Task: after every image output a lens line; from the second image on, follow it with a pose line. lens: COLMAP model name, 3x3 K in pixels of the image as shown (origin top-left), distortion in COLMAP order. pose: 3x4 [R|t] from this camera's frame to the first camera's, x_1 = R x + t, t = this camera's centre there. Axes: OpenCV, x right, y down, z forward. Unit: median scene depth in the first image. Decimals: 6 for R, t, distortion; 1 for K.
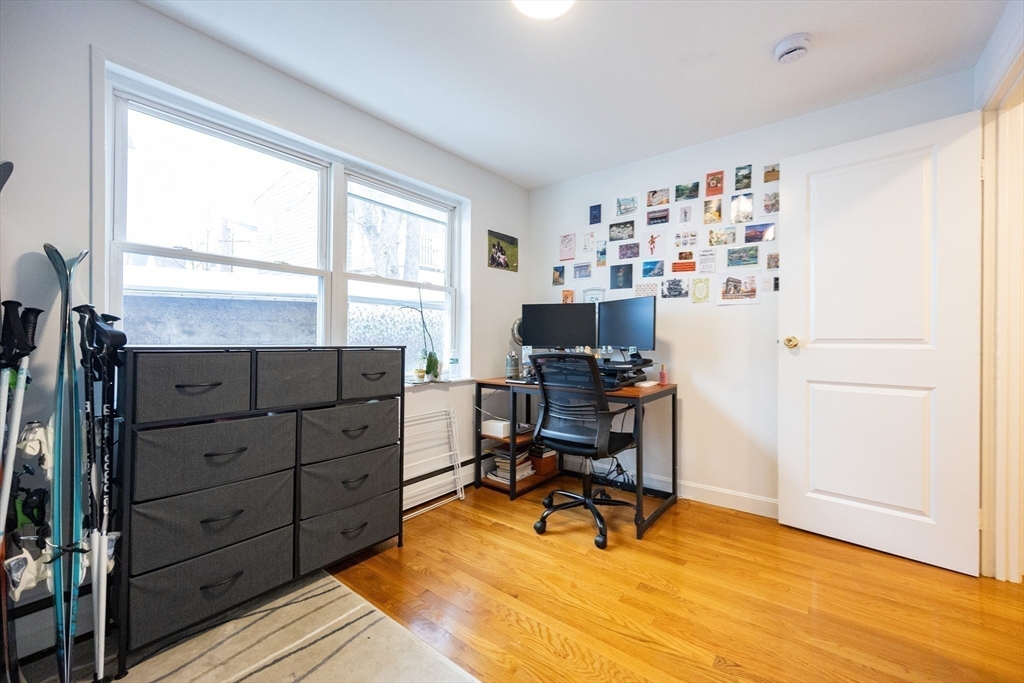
lens RADIAL K [[402.4, 0, 547.2], [0, 402.4, 338.4], [0, 0, 1]] dist [0.001175, 0.000165]
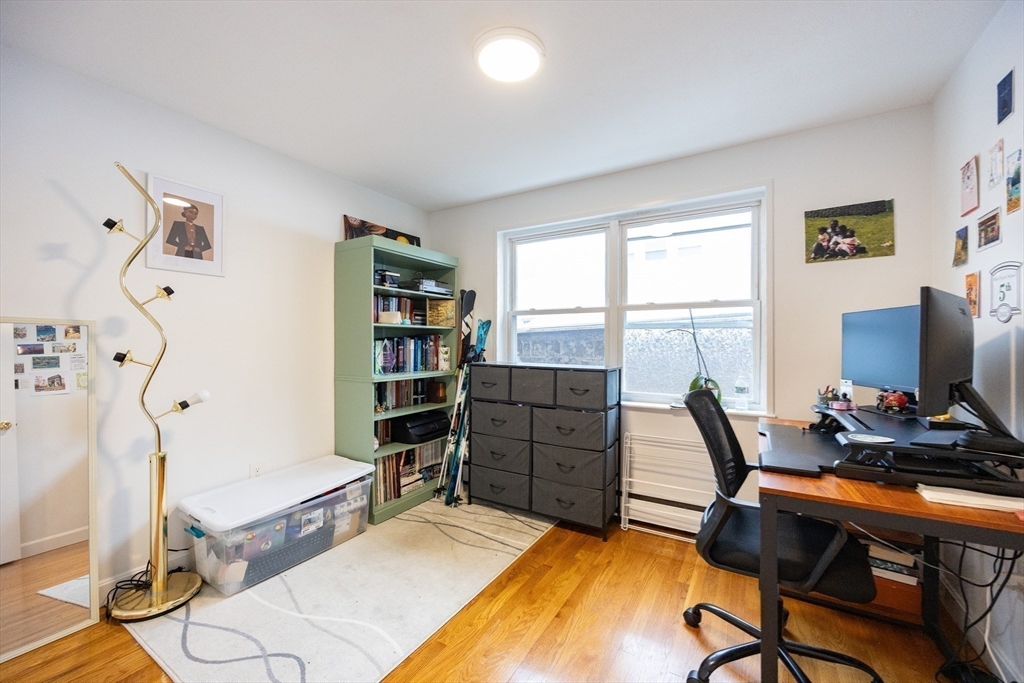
lens RADIAL K [[401.3, 0, 517.4], [0, 401.3, 340.9], [0, 0, 1]] dist [-0.001119, -0.000183]
pose [[0.090648, -0.005785, -0.995866, 0.682391], [-0.000723, 0.999982, -0.005875, -0.049502], [0.995883, 0.001253, 0.090643, 0.570213]]
